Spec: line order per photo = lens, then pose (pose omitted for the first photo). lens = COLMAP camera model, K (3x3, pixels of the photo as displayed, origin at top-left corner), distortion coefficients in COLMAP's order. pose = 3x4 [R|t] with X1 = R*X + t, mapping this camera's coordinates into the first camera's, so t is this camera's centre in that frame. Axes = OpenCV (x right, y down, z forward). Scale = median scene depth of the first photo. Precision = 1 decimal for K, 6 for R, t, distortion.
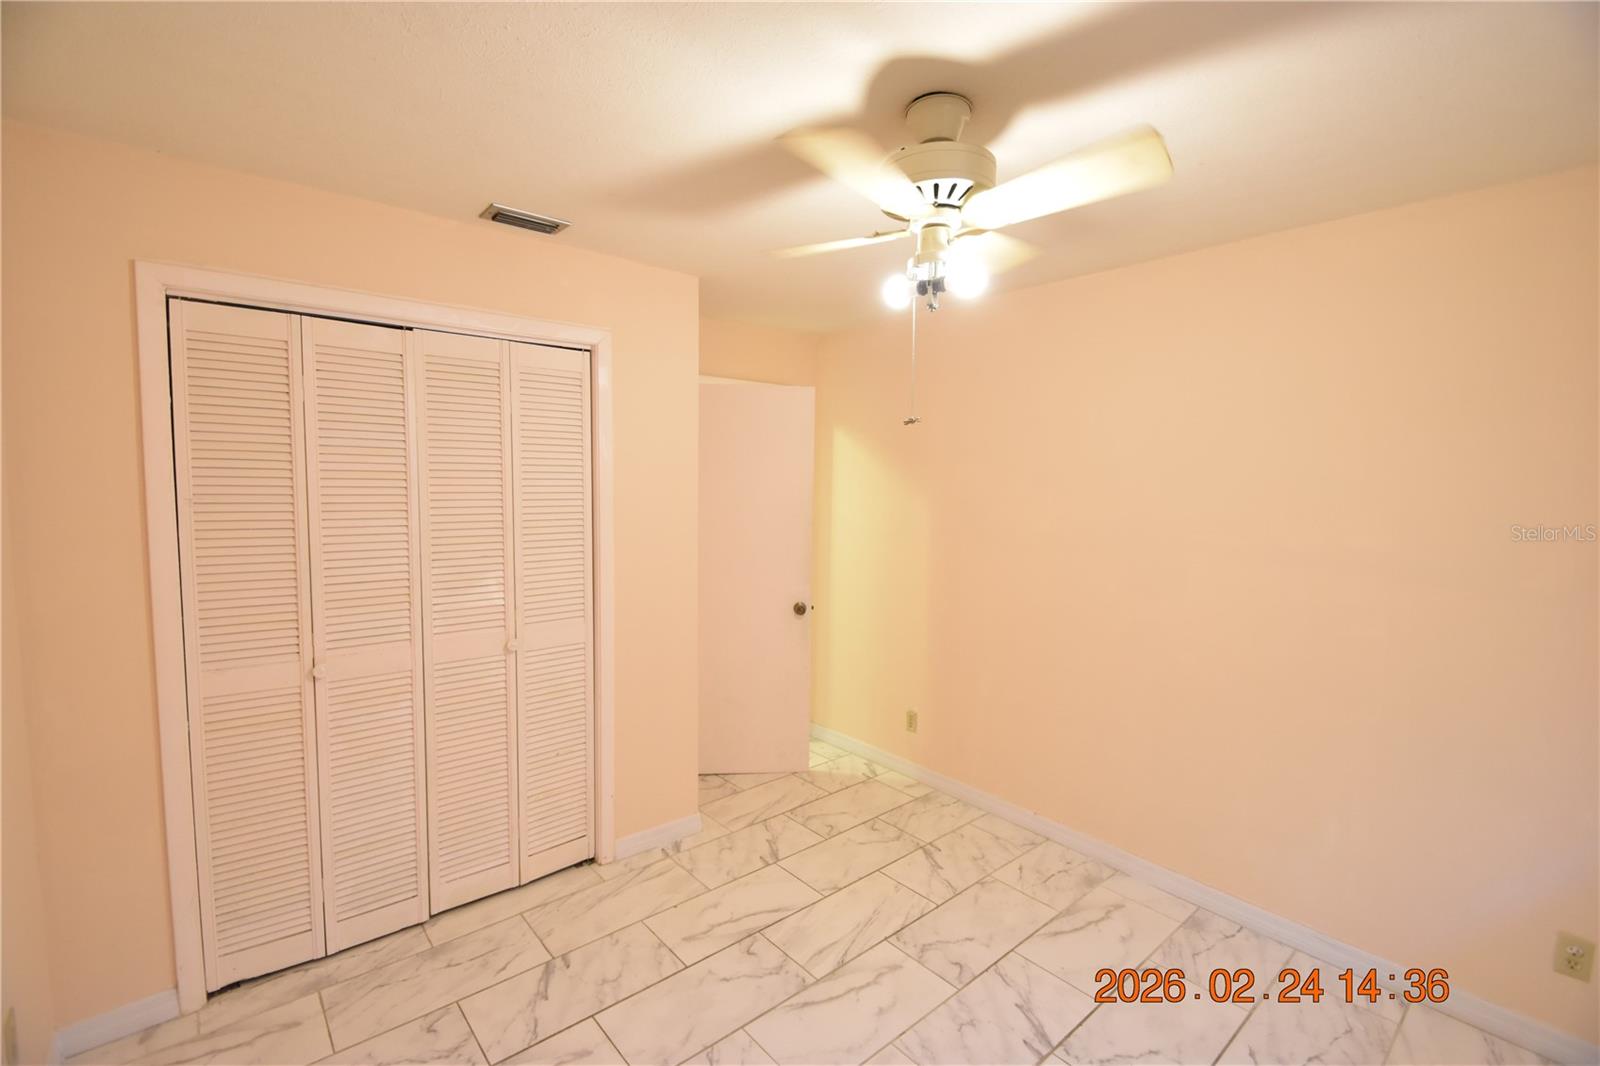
lens RADIAL K [[700.3, 0, 797.4], [0, 700.3, 540.1], [0, 0, 1]] dist [0.012058, -0.015136]
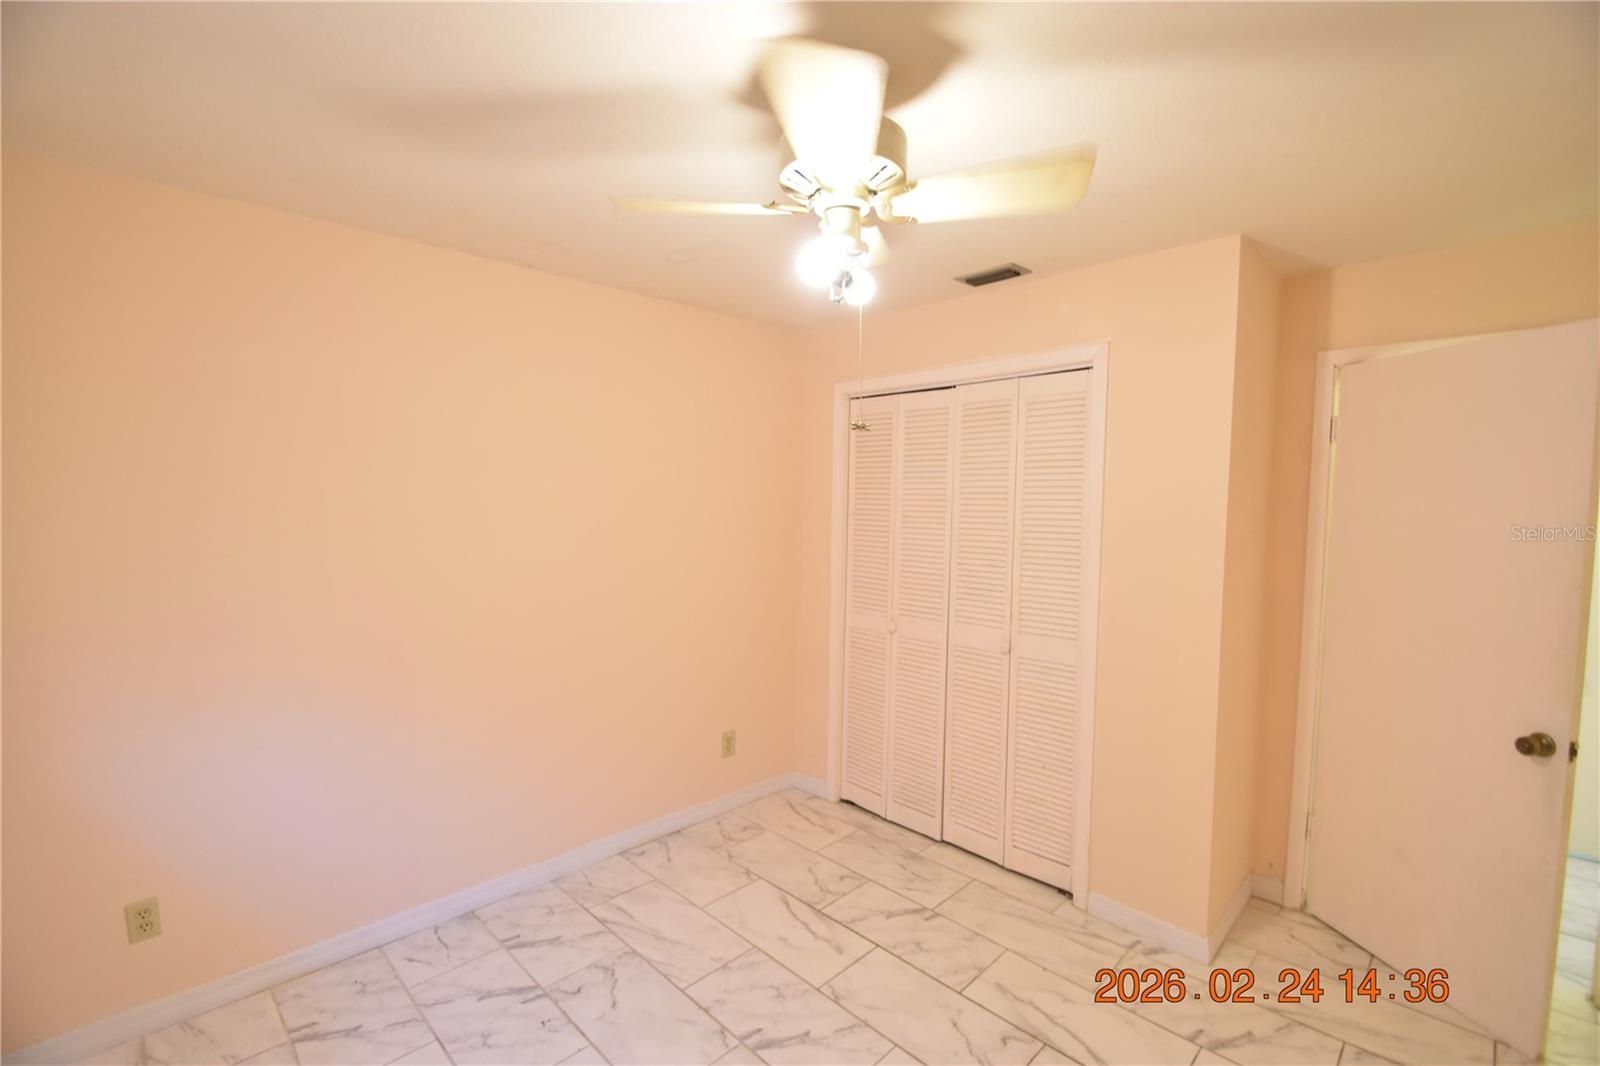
lens RADIAL K [[700.3, 0, 797.2], [0, 700.3, 539.7], [0, 0, 1]] dist [0.012058, -0.015136]
pose [[0.072514, 0.045708, -0.996319, 0.751765], [-0.092064, 0.994991, 0.038946, -0.038251], [0.993109, 0.088901, 0.076359, 0.624233]]
